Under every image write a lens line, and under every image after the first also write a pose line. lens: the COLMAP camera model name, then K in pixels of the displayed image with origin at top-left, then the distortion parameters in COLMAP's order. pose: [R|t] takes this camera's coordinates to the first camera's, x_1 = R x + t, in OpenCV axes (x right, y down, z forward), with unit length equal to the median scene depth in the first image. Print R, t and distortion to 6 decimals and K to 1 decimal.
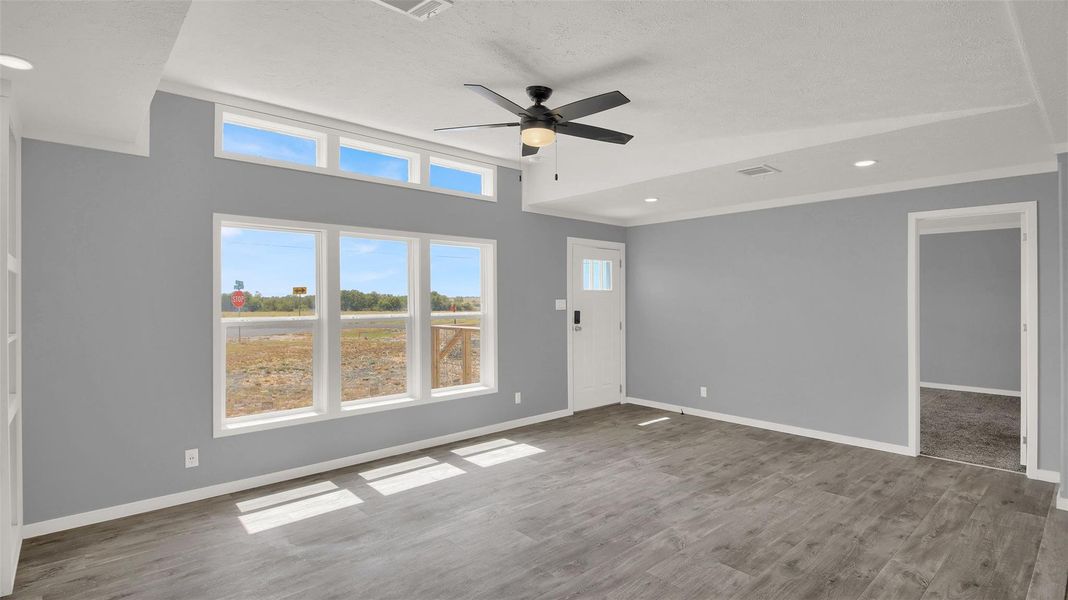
lens RADIAL K [[505.6, 0, 529.1], [0, 505.6, 296.3], [0, 0, 1]] dist [0.000053, -0.002057]
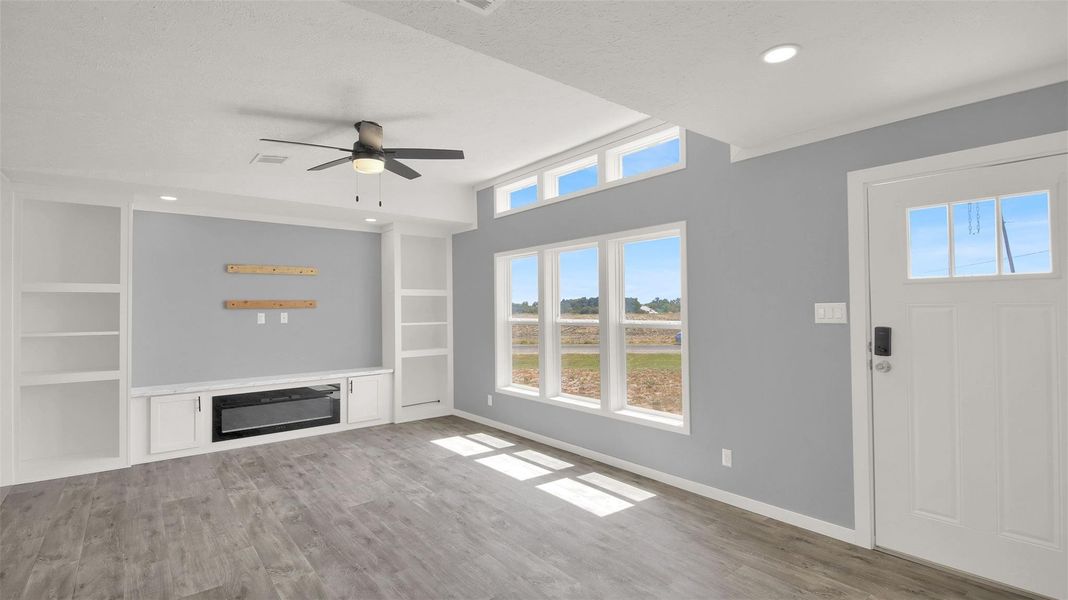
lens RADIAL K [[505.6, 0, 530.1], [0, 505.6, 298.4], [0, 0, 1]] dist [0.000053, -0.002057]
pose [[-0.046431, -0.021178, -0.998697, 0.579069], [0.013267, 0.999674, -0.021815, 0.008631], [0.998833, -0.014263, -0.046134, 0.716497]]
